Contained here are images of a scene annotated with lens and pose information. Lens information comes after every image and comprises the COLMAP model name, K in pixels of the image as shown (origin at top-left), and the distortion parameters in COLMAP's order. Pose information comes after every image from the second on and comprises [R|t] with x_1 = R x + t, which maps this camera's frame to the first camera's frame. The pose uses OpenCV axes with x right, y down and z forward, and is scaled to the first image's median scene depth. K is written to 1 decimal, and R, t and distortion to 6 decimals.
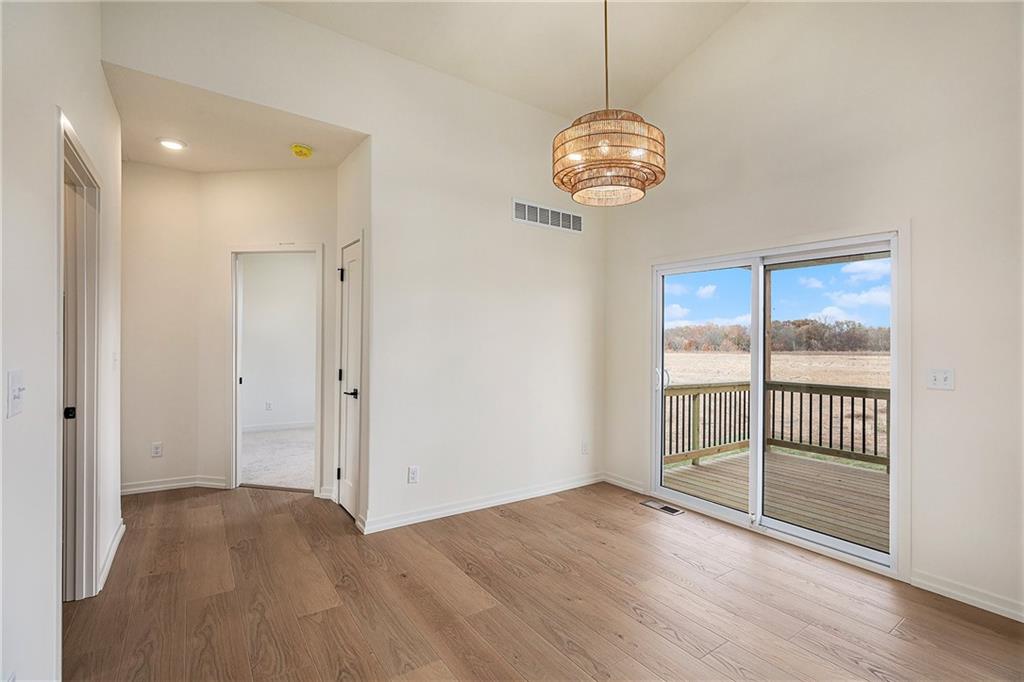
lens RADIAL K [[461.3, 0, 512.0], [0, 461.3, 341.0], [0, 0, 1]] dist [0.000066, -0.000009]
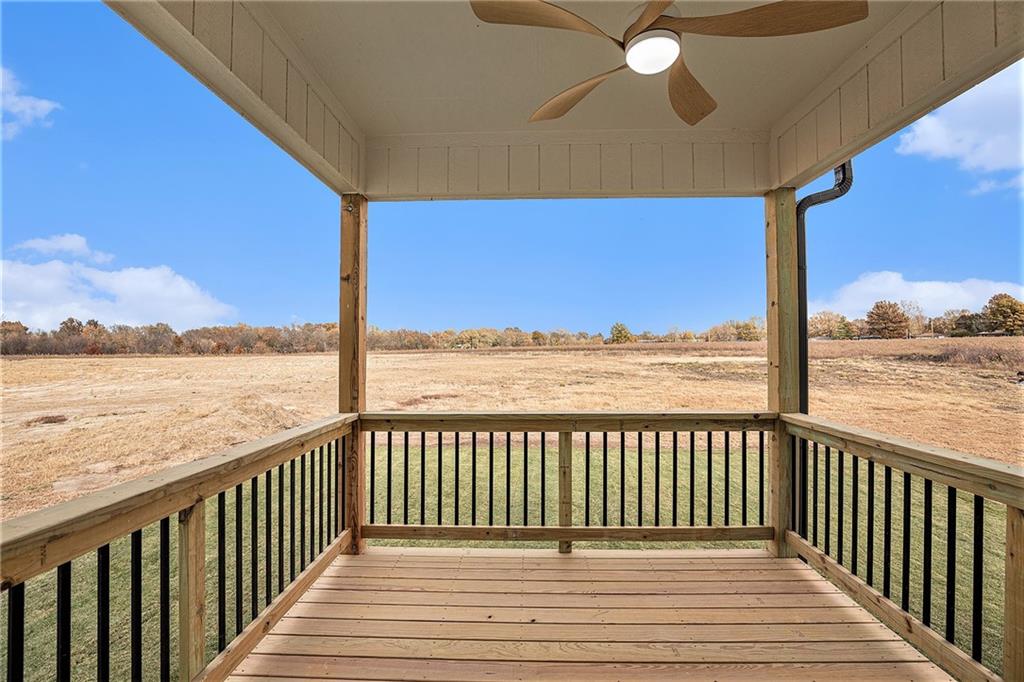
lens RADIAL K [[461.3, 0, 512.0], [0, 461.3, 341.0], [0, 0, 1]] dist [0.000066, -0.000009]
pose [[0.593950, -0.002153, 0.804499, 0.244432], [0.005456, 0.999984, -0.001352, 0.007815], [-0.804483, 0.005192, 0.593952, 0.564459]]
